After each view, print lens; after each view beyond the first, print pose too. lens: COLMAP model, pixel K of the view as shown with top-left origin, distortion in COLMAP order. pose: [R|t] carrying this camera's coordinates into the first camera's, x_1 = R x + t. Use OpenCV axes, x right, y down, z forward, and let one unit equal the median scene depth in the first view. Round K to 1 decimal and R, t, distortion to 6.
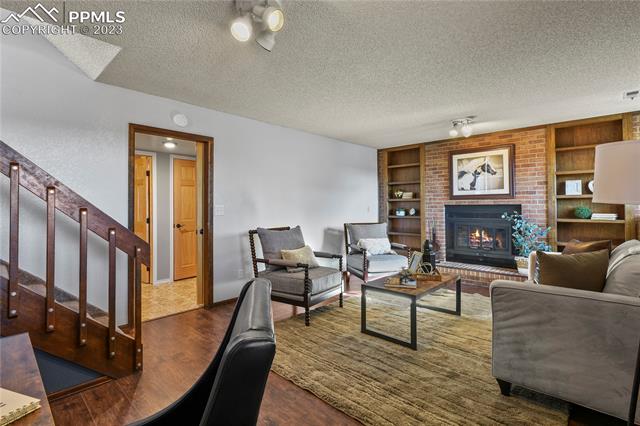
lens RADIAL K [[309.3, 0, 323.7], [0, 309.3, 213.4], [0, 0, 1]] dist [0.000036, -0.000156]
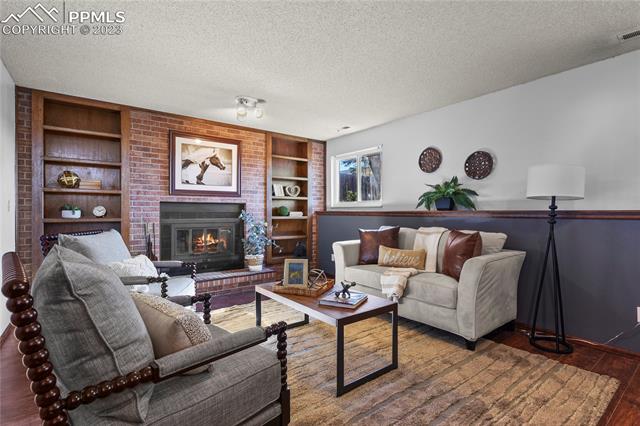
lens RADIAL K [[309.3, 0, 323.7], [0, 309.3, 213.4], [0, 0, 1]] dist [0.000036, -0.000156]
pose [[0.169082, 0.001595, 0.985601, -0.295950], [0.020990, 0.999766, -0.005219, 0.014206], [-0.985379, 0.021570, 0.169009, 0.554205]]
